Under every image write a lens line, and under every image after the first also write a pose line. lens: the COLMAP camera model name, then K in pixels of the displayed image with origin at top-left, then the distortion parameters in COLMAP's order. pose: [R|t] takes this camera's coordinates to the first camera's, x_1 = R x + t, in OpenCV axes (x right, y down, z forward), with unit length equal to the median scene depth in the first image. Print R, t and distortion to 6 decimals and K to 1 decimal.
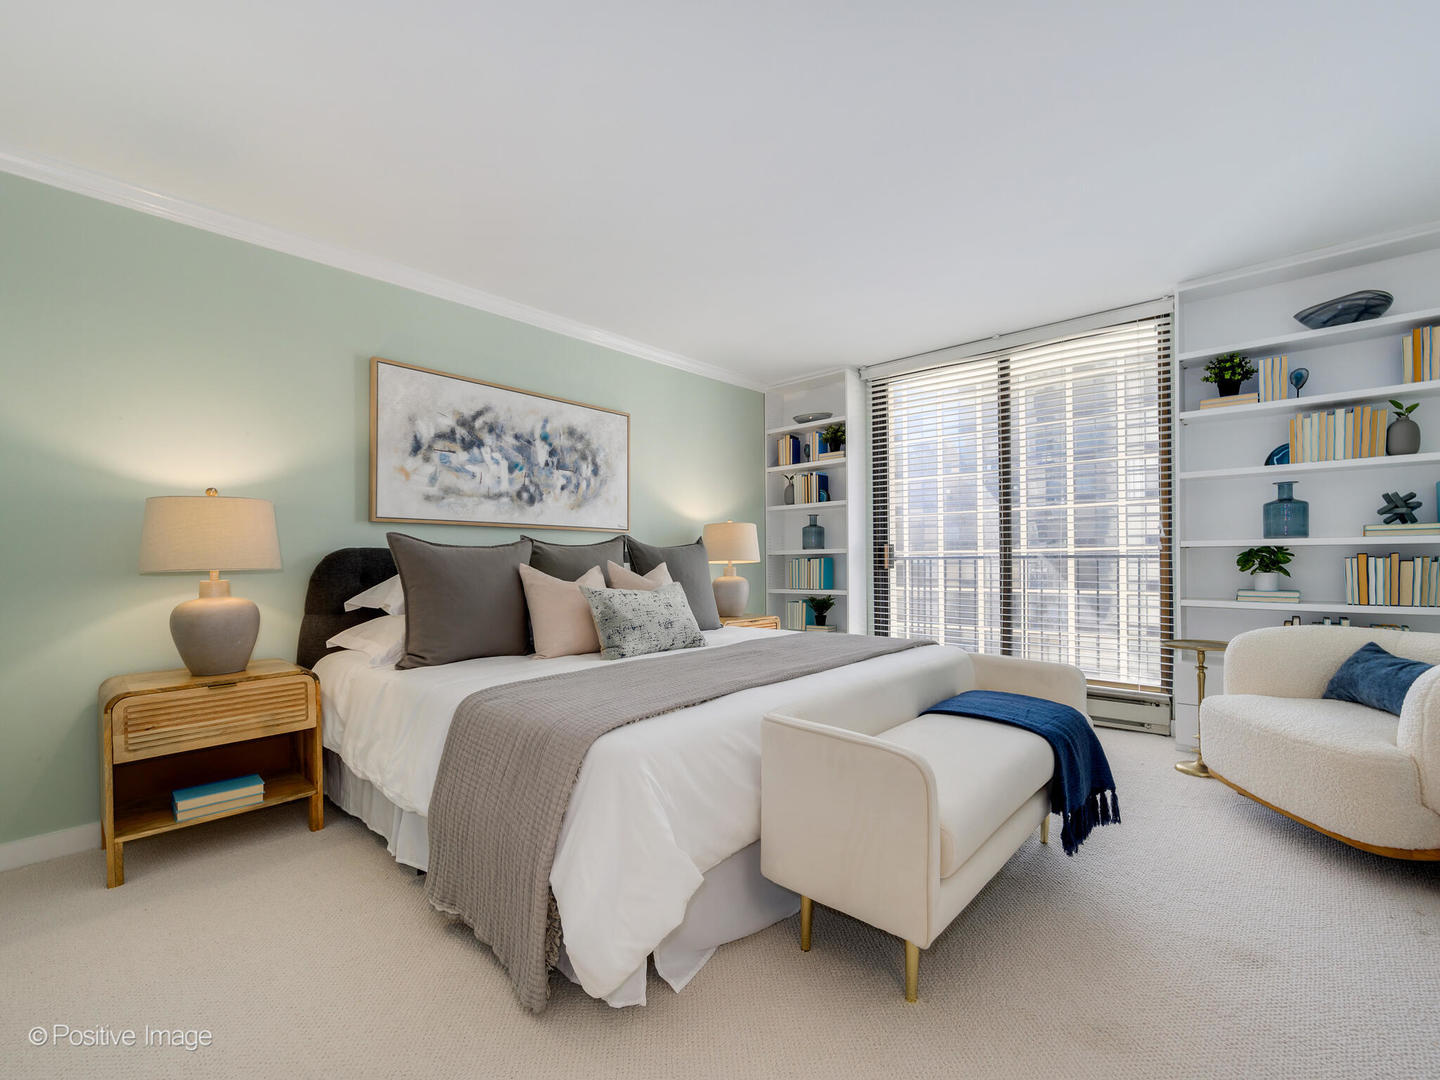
lens RADIAL K [[643.1, 0, 719.3], [0, 643.1, 550.5], [0, 0, 1]] dist [0.000562, -0.000307]
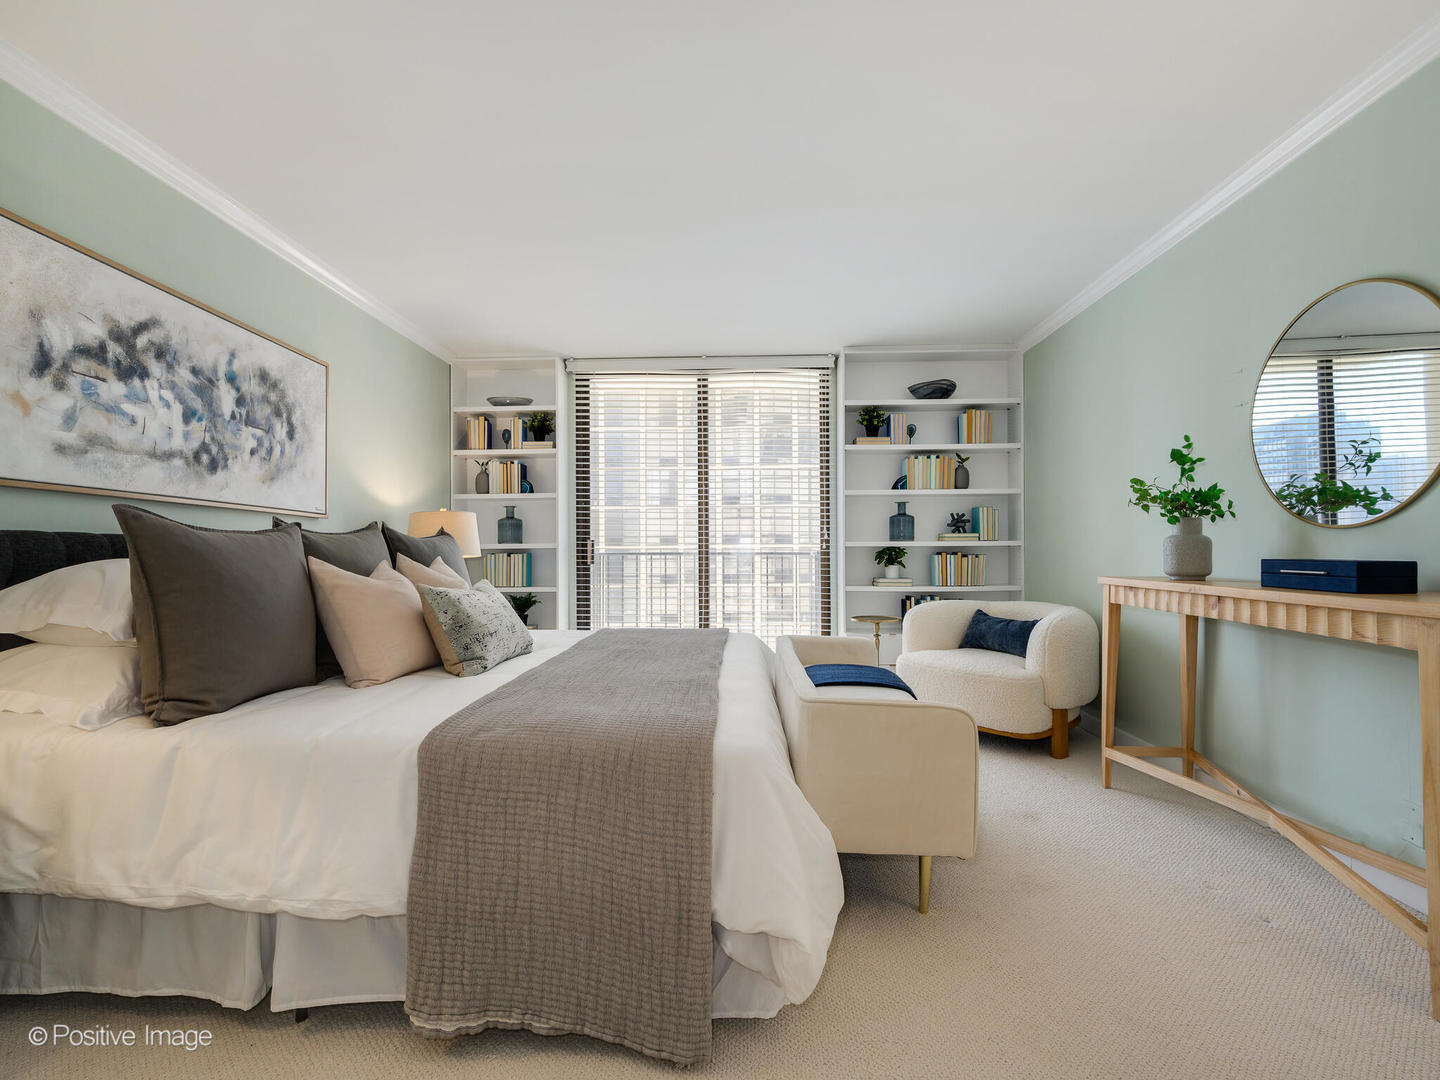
lens RADIAL K [[662.3, 0, 720.0], [0, 662.3, 540.0], [0, 0, 1]] dist [0.001084, -0.000448]
pose [[0.772340, 0.019564, 0.634908, -0.320486], [-0.012514, 0.999800, -0.015585, 0.005491], [-0.635086, 0.004092, 0.772431, 0.104854]]
